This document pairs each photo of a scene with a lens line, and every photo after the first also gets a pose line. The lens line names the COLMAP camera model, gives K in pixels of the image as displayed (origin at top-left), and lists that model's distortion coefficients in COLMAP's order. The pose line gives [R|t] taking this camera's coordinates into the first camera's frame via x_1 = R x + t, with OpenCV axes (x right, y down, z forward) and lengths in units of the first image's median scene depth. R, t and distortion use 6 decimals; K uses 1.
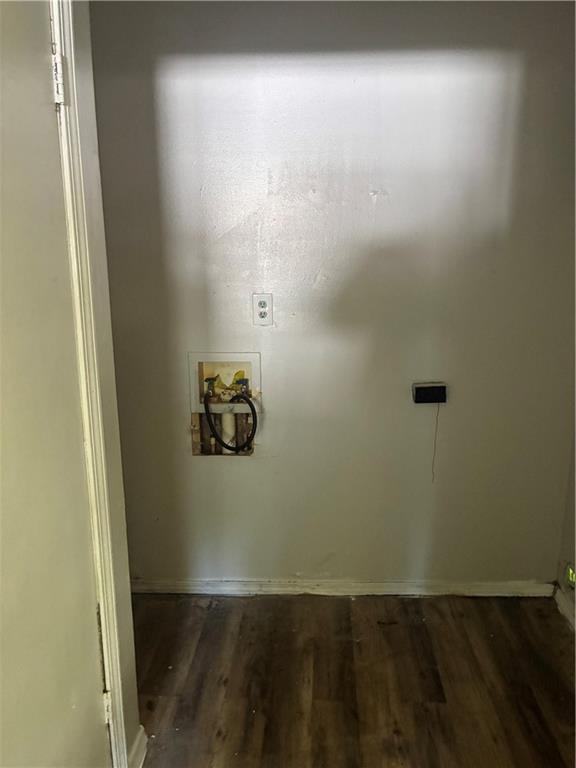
lens RADIAL K [[584.0, 0, 289.7], [0, 584.0, 385.3], [0, 0, 1]] dist [0.003624, 0.000375]
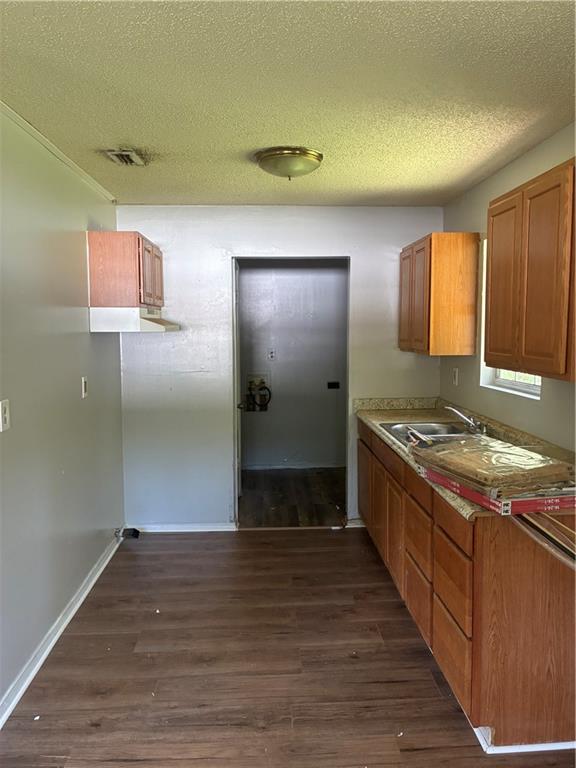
lens RADIAL K [[584.0, 0, 288.6], [0, 584.0, 382.8], [0, 0, 1]] dist [0.003624, 0.000375]
pose [[0.993235, -0.014730, 0.115184, -0.269613], [0.028824, 0.992152, -0.121674, 0.317884], [-0.112487, 0.124171, 0.985864, -1.601254]]
